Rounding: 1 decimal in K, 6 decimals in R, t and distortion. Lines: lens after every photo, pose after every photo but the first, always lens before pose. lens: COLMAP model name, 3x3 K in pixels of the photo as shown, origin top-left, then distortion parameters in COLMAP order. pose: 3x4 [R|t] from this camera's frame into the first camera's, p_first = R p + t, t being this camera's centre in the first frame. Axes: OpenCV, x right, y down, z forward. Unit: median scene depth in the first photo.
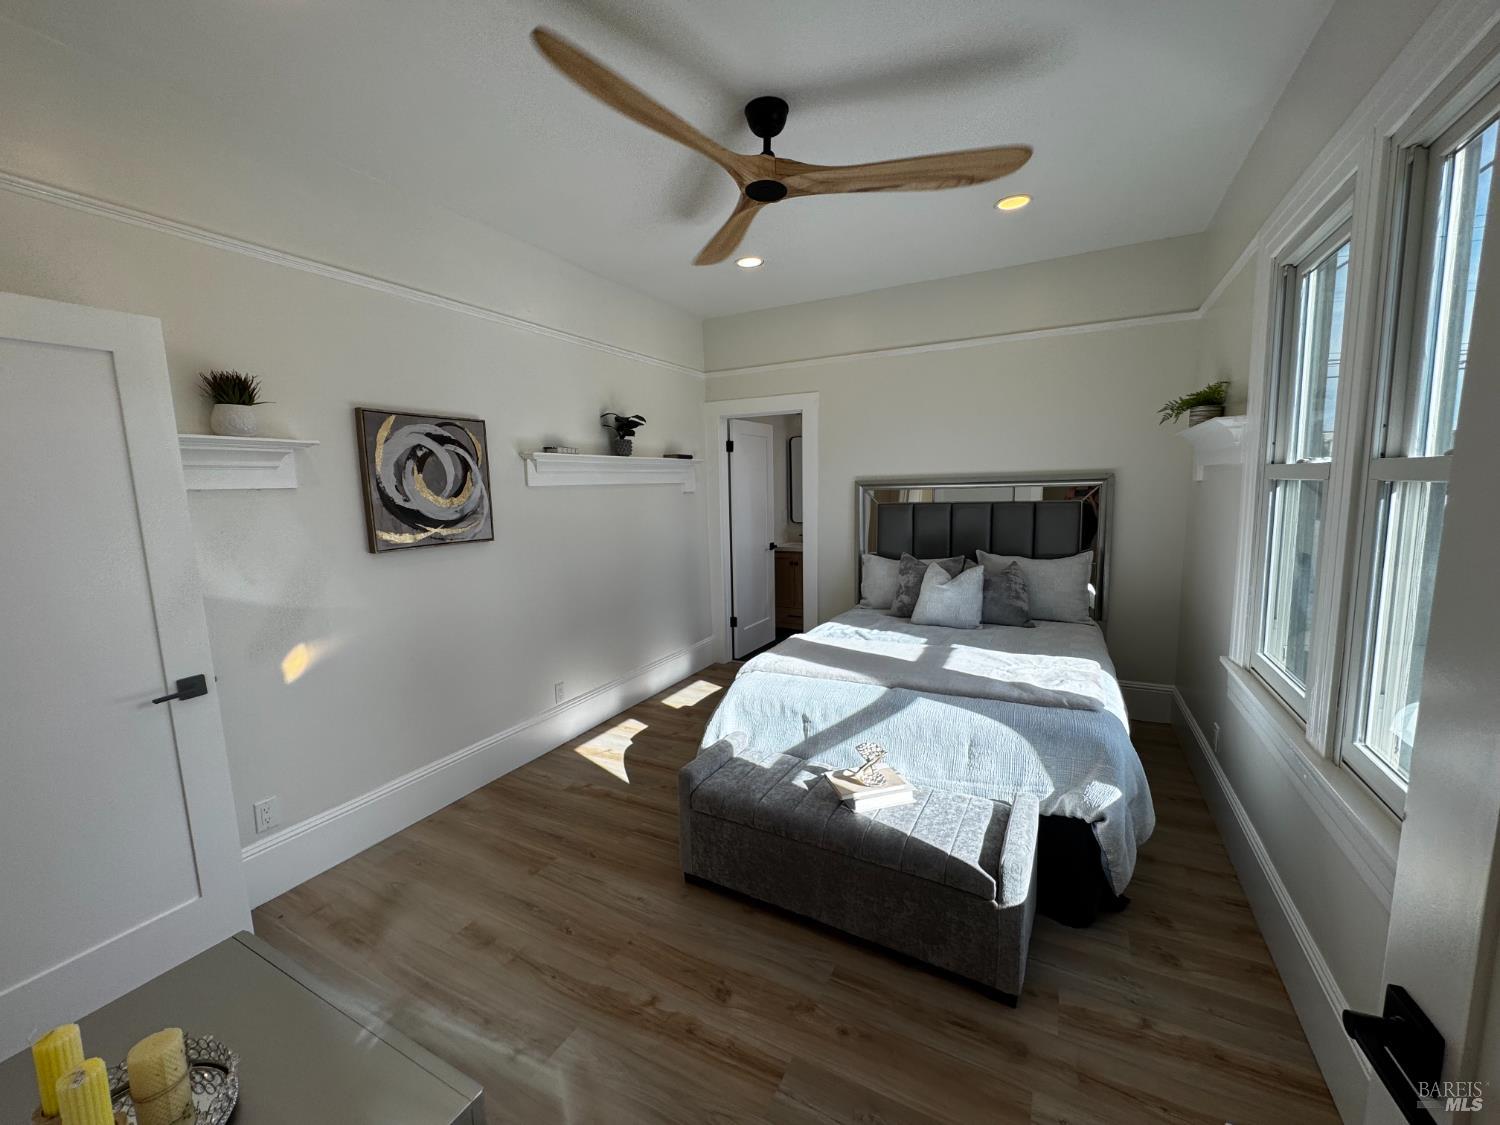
lens RADIAL K [[597.2, 0, 750.8], [0, 597.2, 561.7], [0, 0, 1]] dist [0.000322, 0.000066]
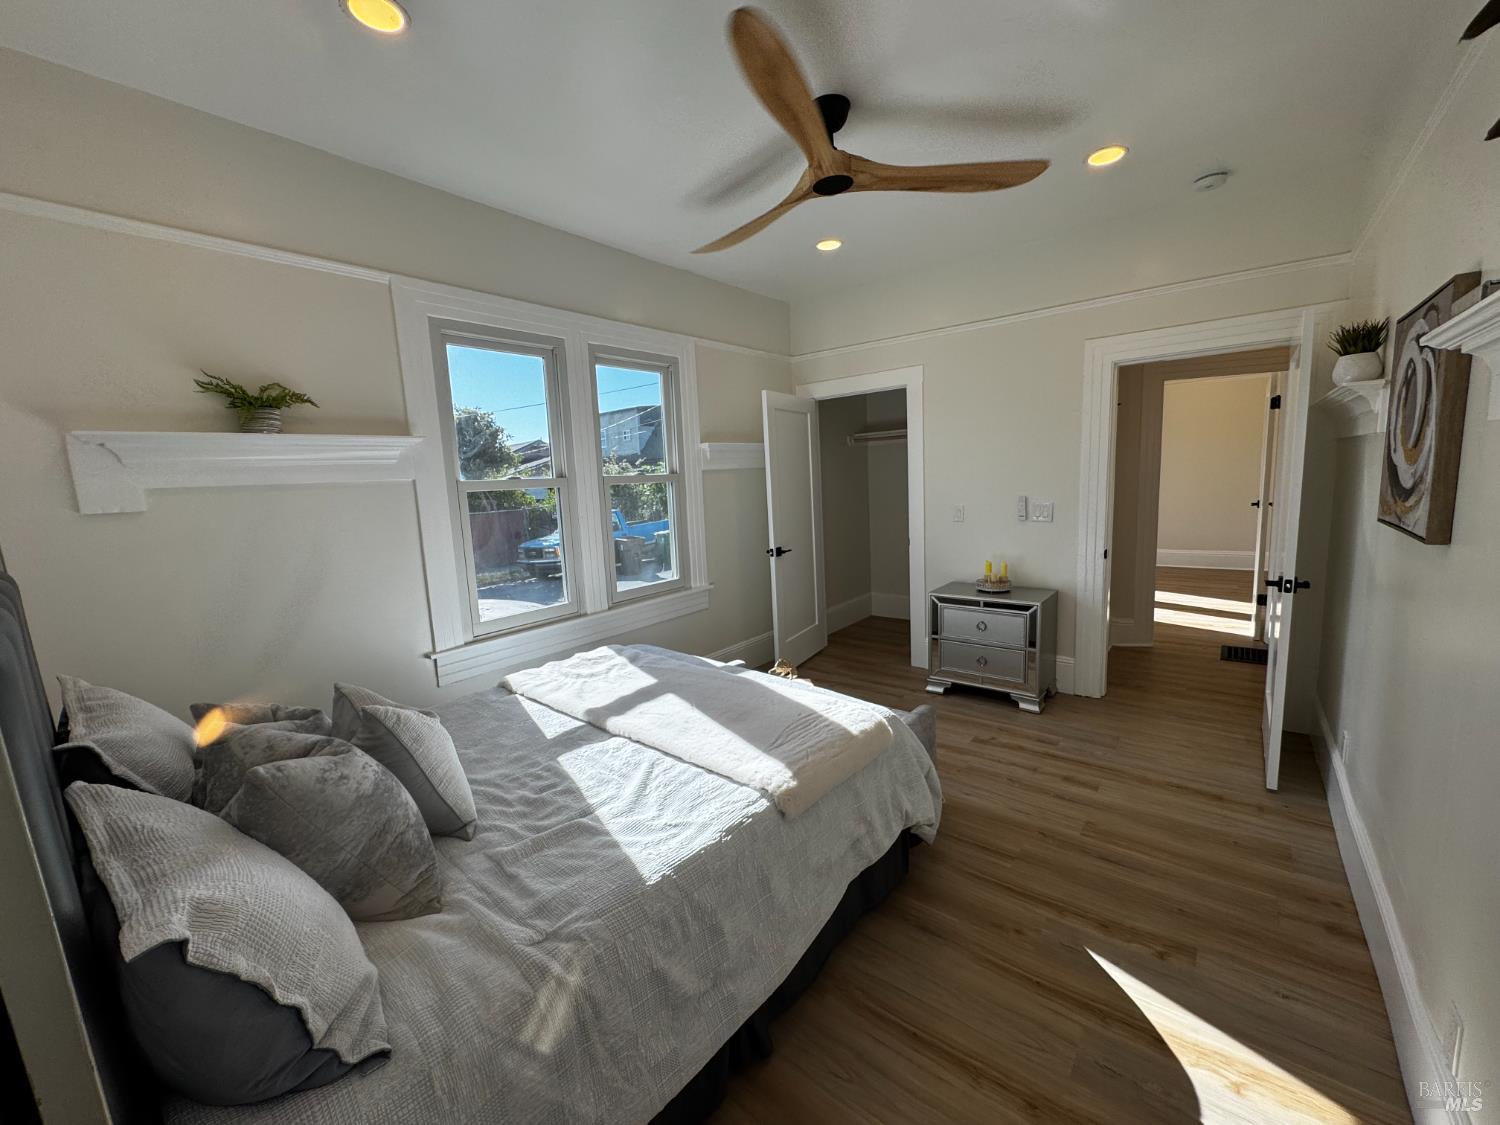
lens RADIAL K [[600.5, 0, 750.5], [0, 600.5, 560.0], [0, 0, 1]] dist [0.001009, 0.000090]
pose [[-0.978481, 0.042345, 0.201945, -0.013796], [0.094655, 0.961776, 0.256960, -0.238808], [-0.183345, 0.270545, -0.945087, 1.903247]]
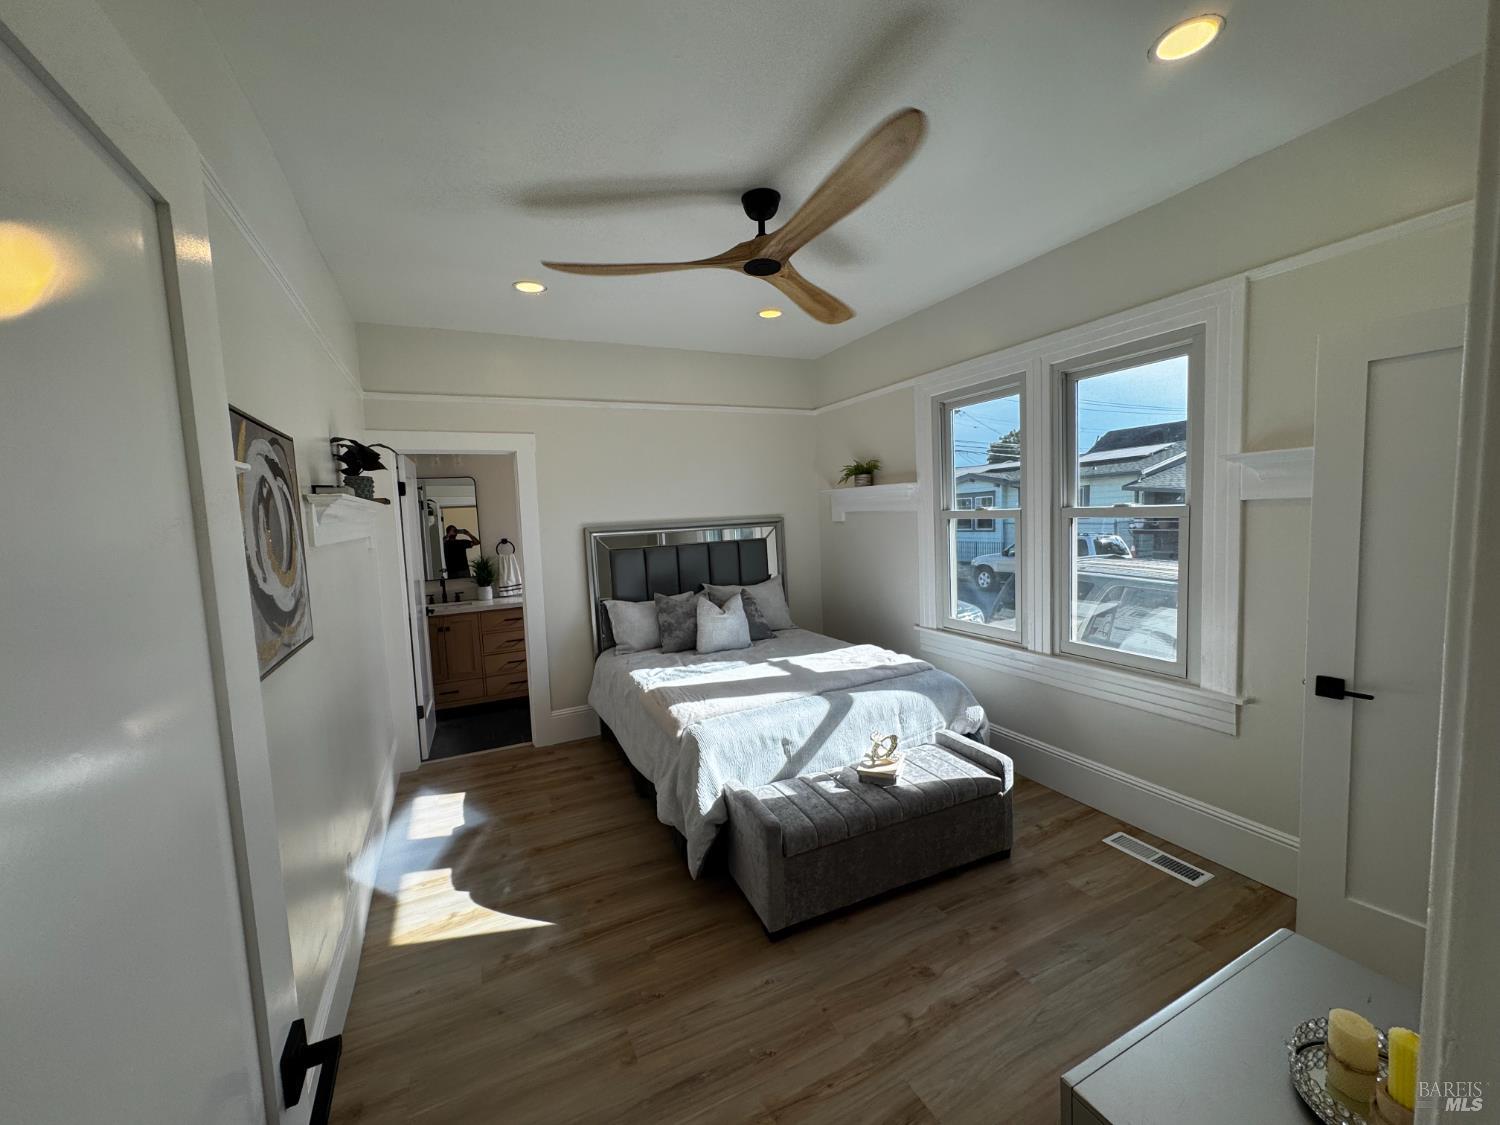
lens RADIAL K [[597.2, 0, 750.8], [0, 597.2, 561.7], [0, 0, 1]] dist [0.000322, 0.000066]
pose [[0.591909, -0.069323, 0.803018, -0.795150], [0.131172, 0.991297, -0.011110, -0.059707], [-0.795259, 0.111910, 0.595851, 0.360333]]
